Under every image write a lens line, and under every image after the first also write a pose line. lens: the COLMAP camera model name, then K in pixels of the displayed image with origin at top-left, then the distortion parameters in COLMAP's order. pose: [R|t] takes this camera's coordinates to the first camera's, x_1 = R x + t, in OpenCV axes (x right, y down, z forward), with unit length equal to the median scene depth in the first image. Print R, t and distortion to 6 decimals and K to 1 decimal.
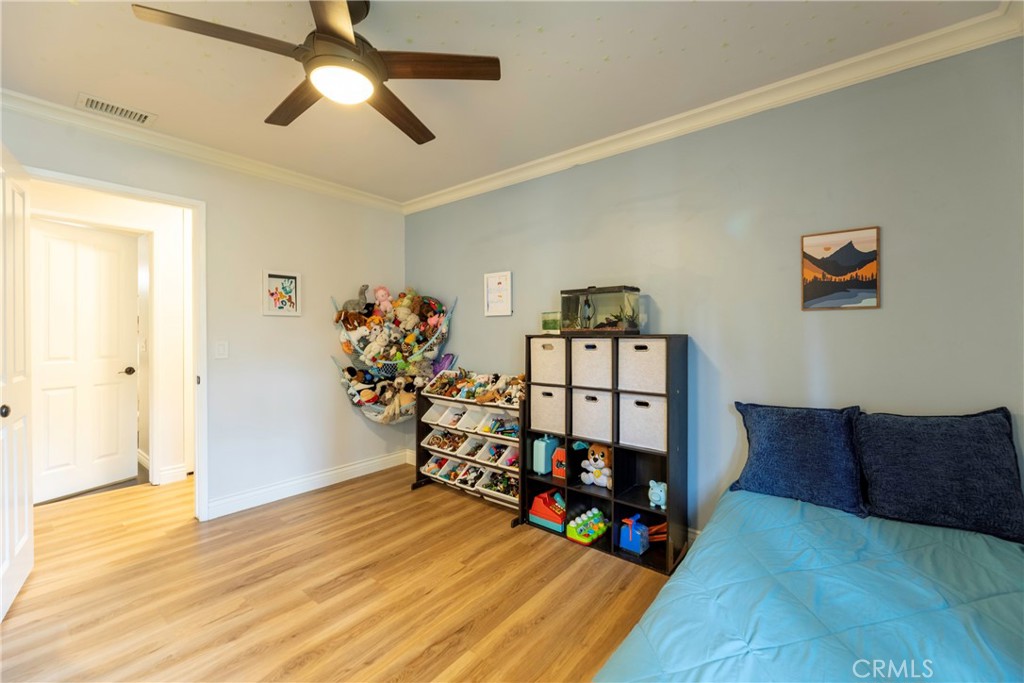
lens RADIAL K [[423.4, 0, 510.6], [0, 423.4, 337.5], [0, 0, 1]] dist [0.000078, -0.000303]
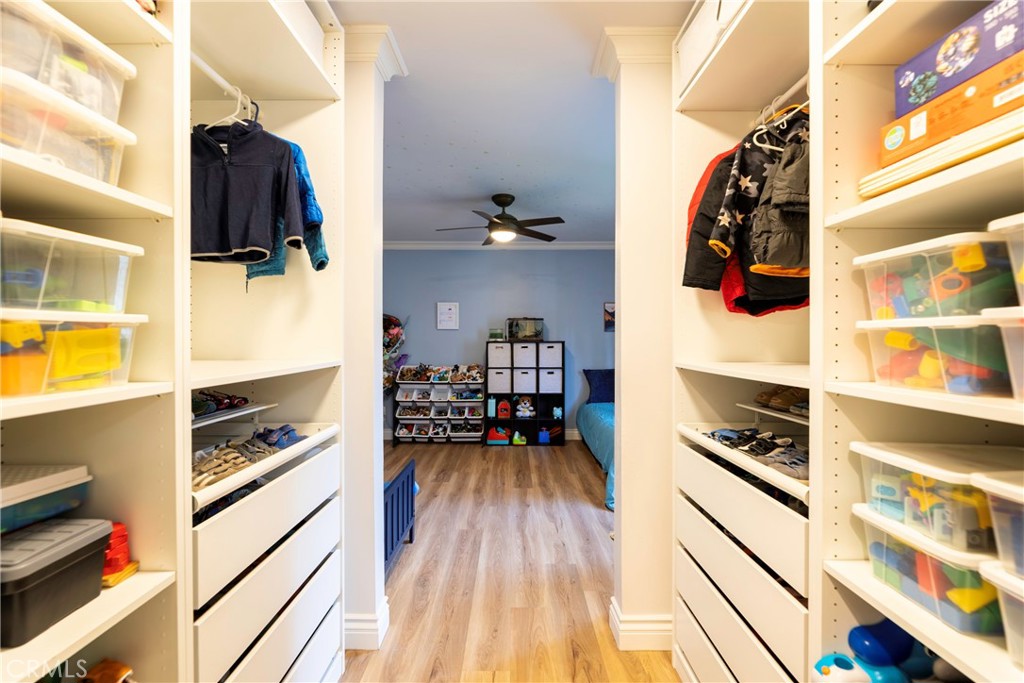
lens RADIAL K [[423.4, 0, 513.3], [0, 423.4, 340.3], [0, 0, 1]] dist [0.000078, -0.000303]
pose [[0.773779, -0.000542, 0.633456, -1.089766], [0.002982, 0.999992, -0.002787, -0.005491], [-0.633449, 0.004045, 0.773774, -0.509627]]
